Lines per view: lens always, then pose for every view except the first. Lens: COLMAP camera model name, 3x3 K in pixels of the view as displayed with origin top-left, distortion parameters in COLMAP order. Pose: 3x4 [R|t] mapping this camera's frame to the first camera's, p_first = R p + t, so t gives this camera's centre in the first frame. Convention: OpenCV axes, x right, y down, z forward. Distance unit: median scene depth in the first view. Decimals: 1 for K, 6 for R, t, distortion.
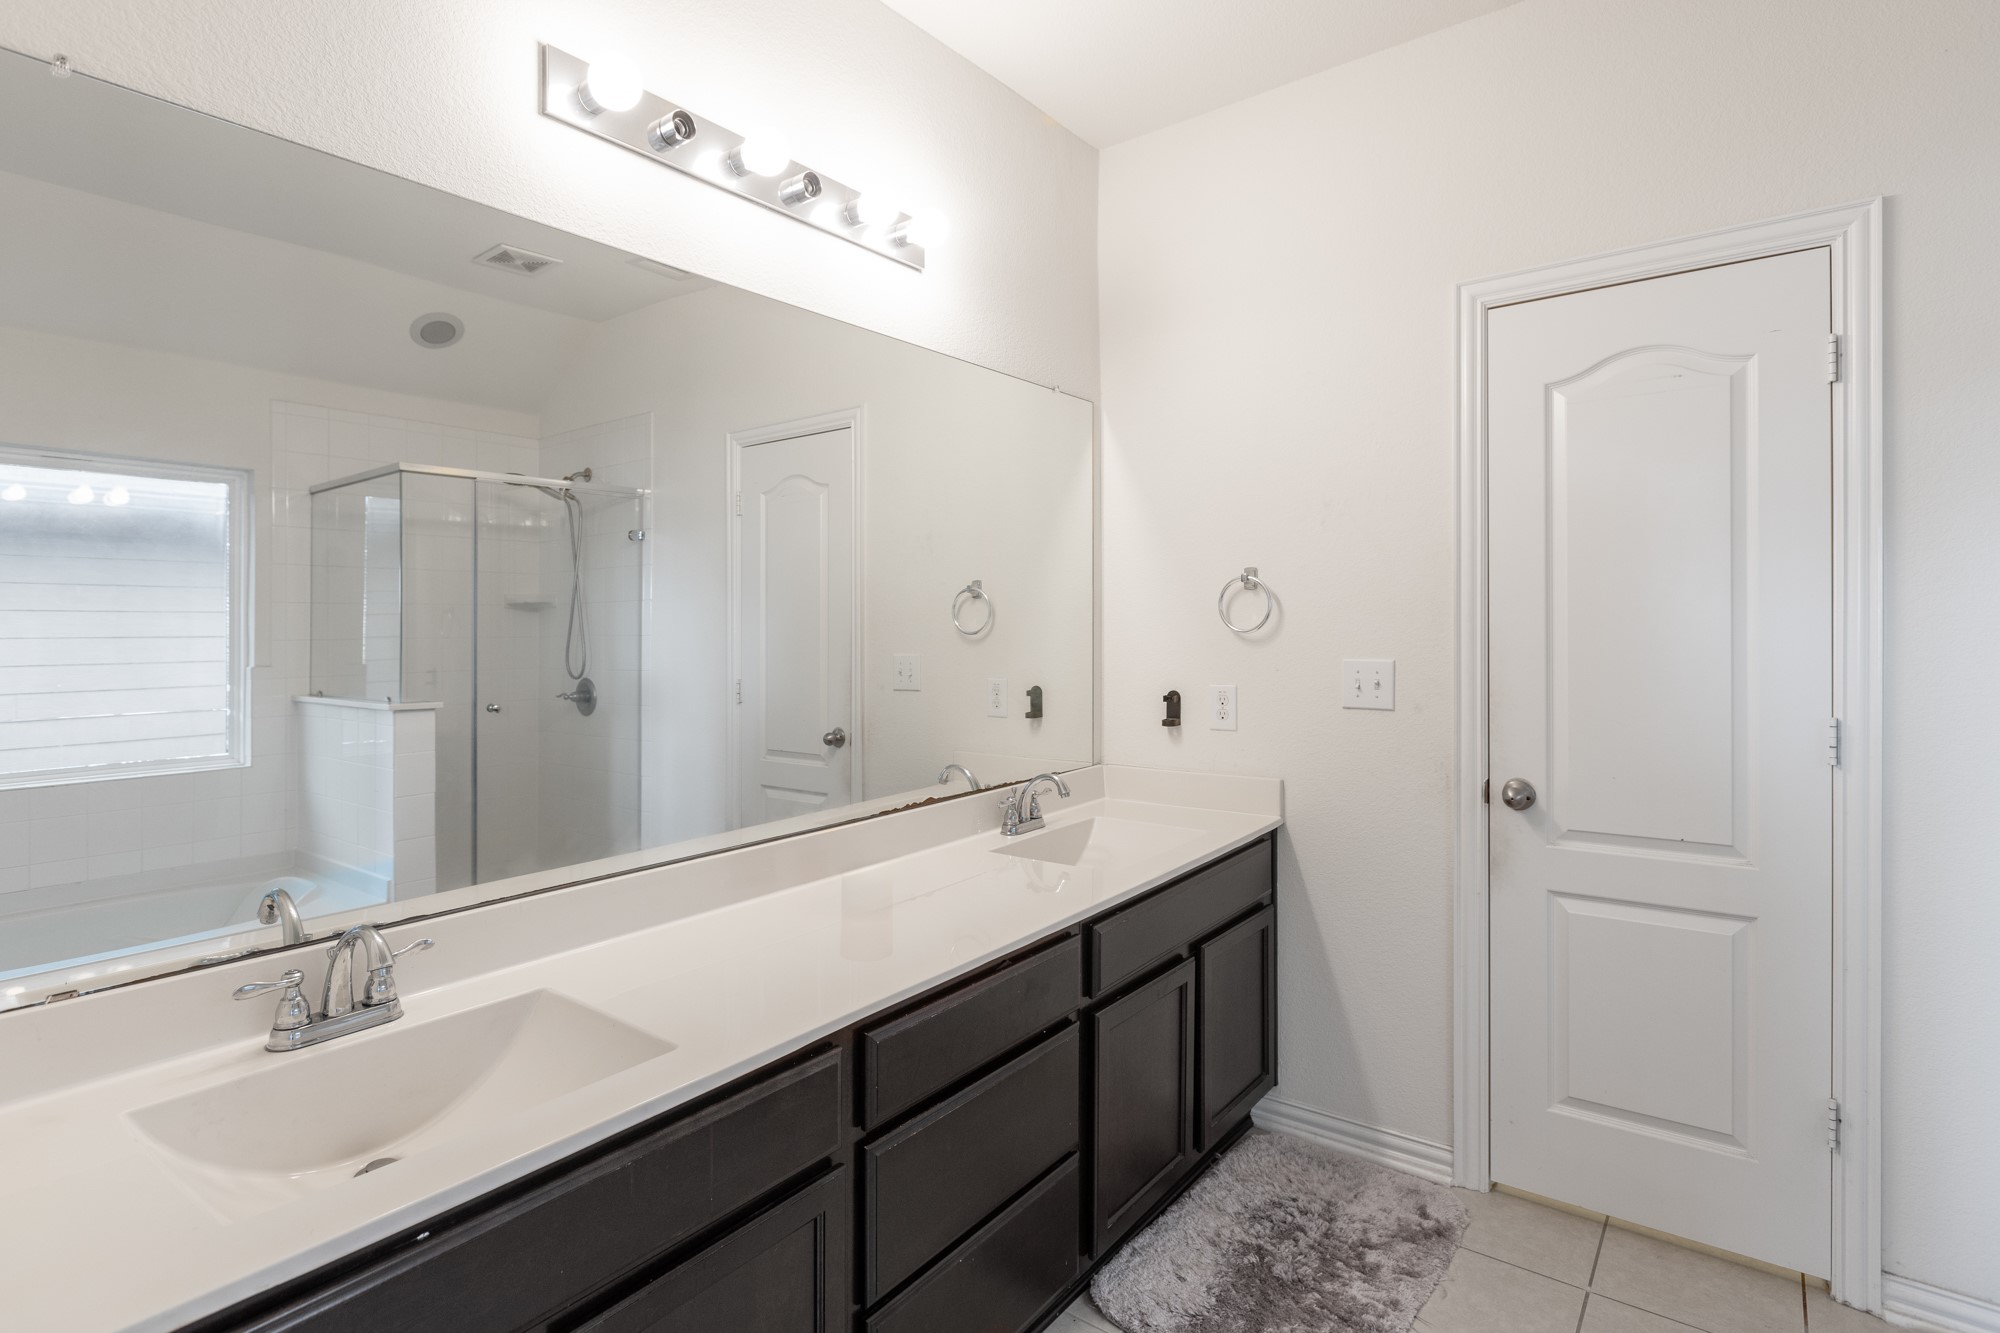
lens RADIAL K [[969.7, 0, 999.9], [0, 969.7, 654.3], [0, 0, 1]] dist [-0.002059, -0.000251]
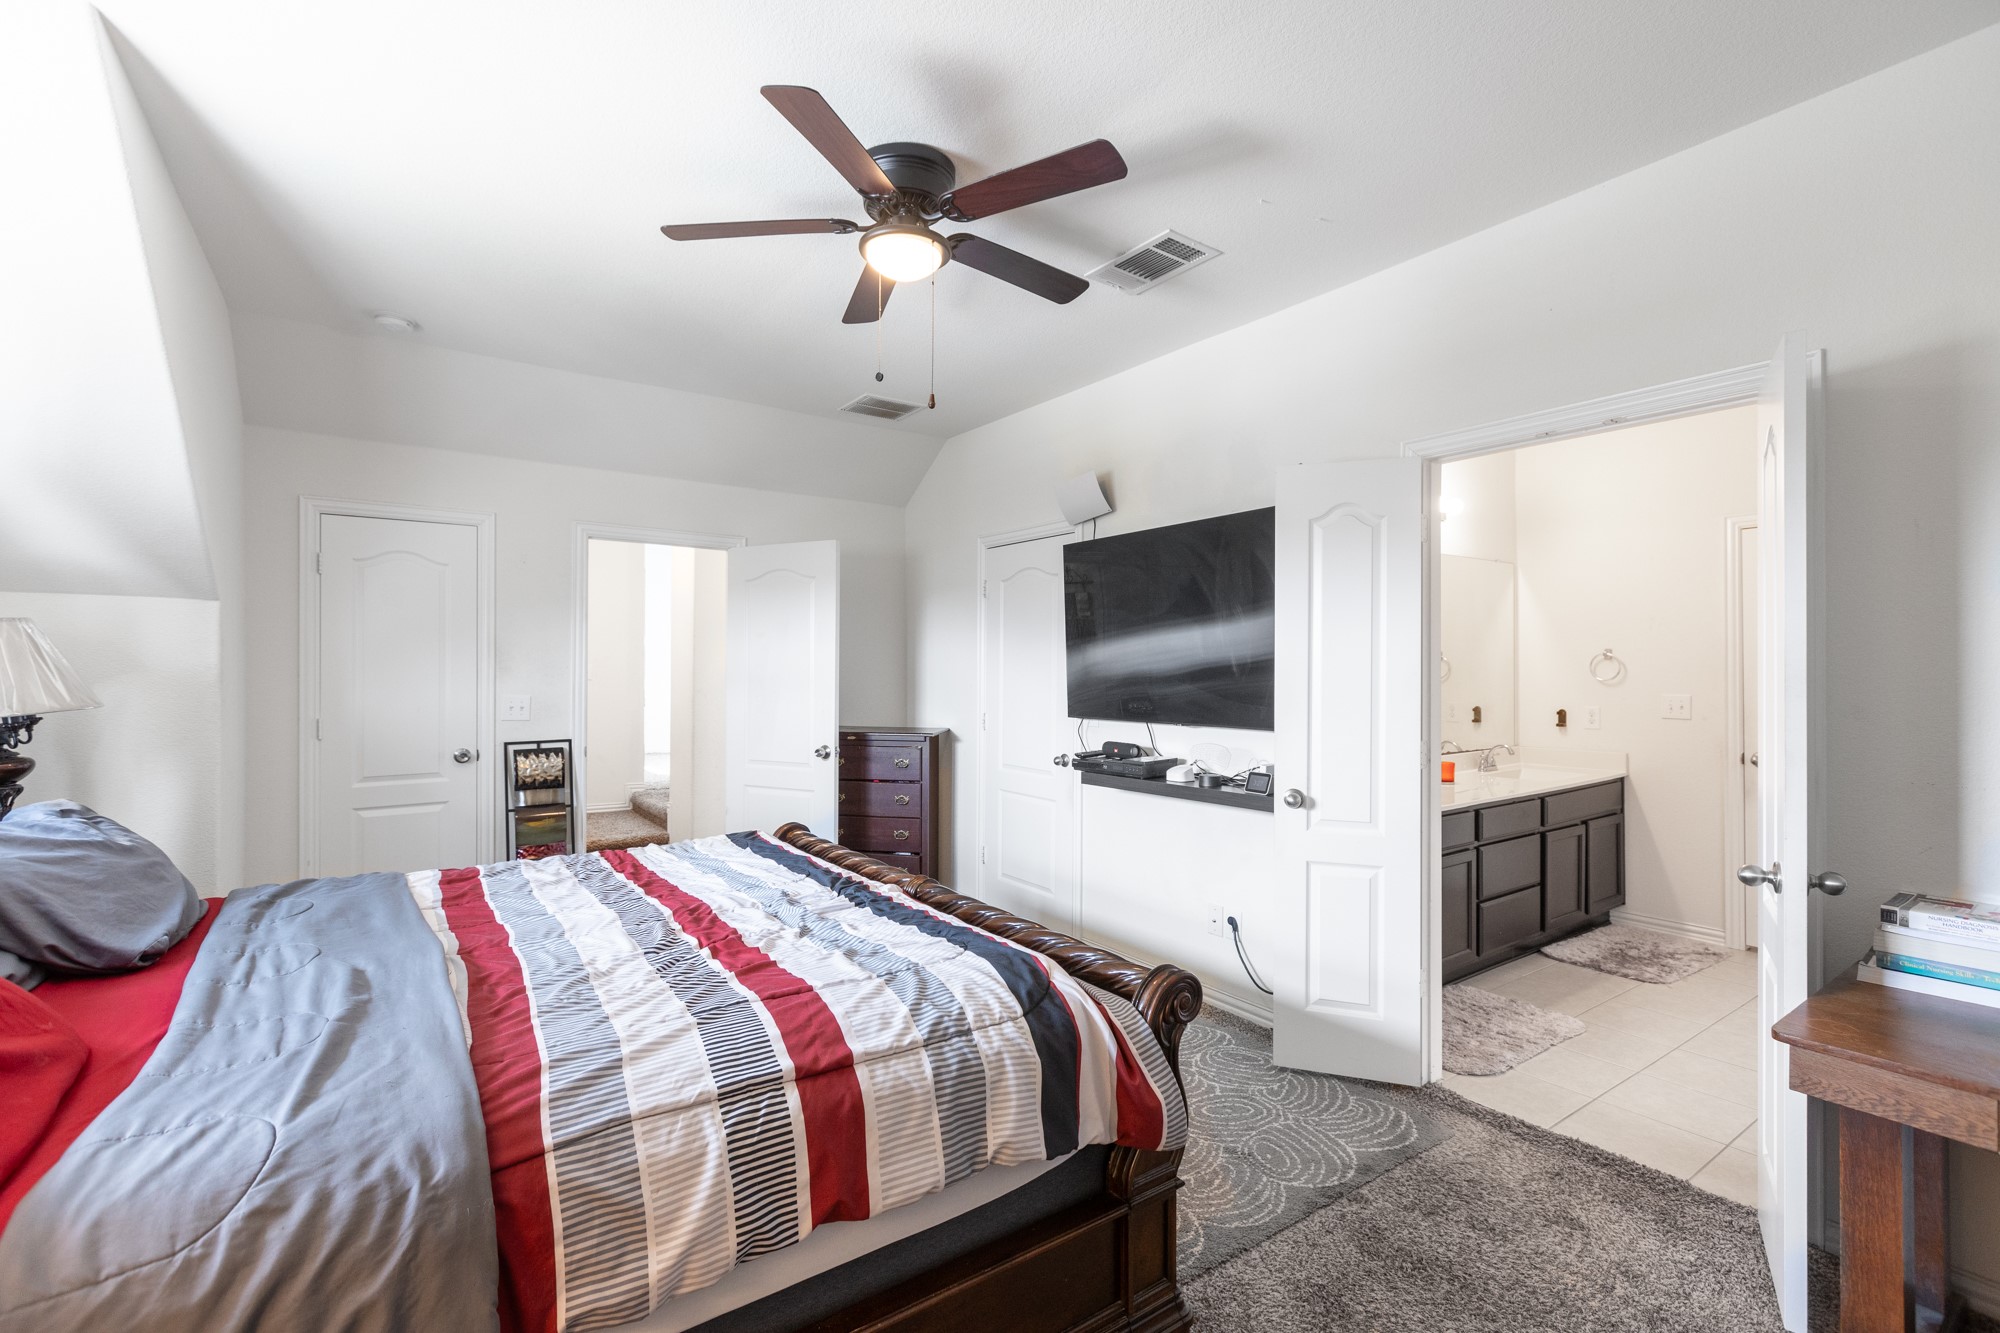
lens RADIAL K [[881.7, 0, 994.6], [0, 881.7, 663.3], [0, 0, 1]] dist [-0.002785, -0.000248]
pose [[0.952721, 0.006625, -0.303774, -0.424875], [-0.015331, 0.999537, -0.026282, 0.009971], [0.303460, 0.029696, 0.952381, -1.201968]]
